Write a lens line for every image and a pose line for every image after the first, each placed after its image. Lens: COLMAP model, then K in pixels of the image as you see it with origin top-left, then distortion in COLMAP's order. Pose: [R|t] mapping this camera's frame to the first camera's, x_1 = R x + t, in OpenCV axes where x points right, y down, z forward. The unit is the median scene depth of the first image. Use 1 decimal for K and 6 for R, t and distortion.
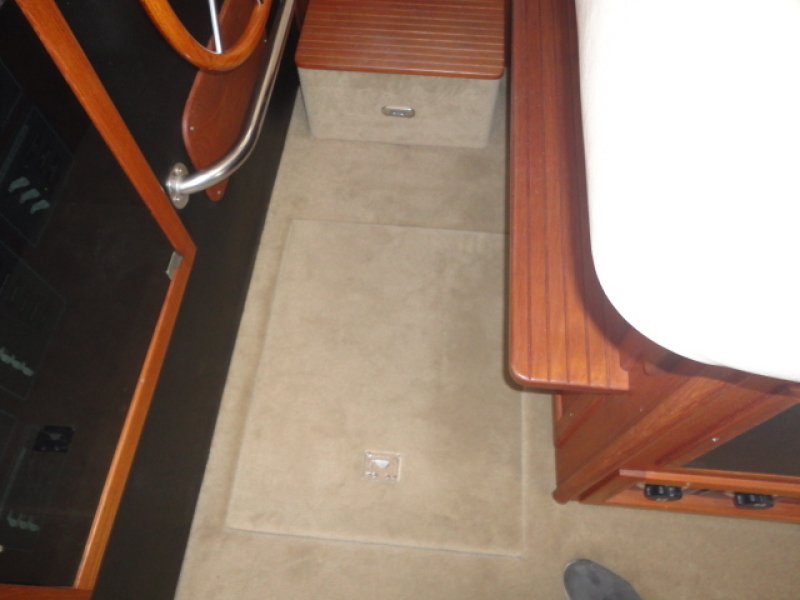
lens RADIAL K [[578.8, 0, 400.2], [0, 578.8, 299.8], [0, 0, 1]] dist [-0.007052, 0.003313]
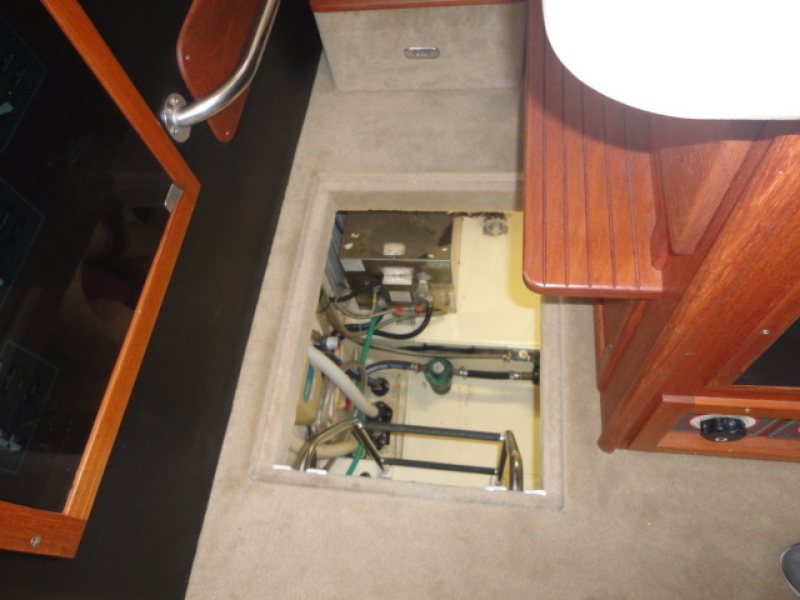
lens RADIAL K [[578.8, 0, 399.7], [0, 578.8, 300.3], [0, 0, 1]] dist [-0.007052, 0.003313]
pose [[0.991598, -0.041652, -0.122467, 0.081731], [0.041518, 0.999131, -0.003647, 0.111563], [0.122512, -0.001469, 0.992466, 0.074594]]
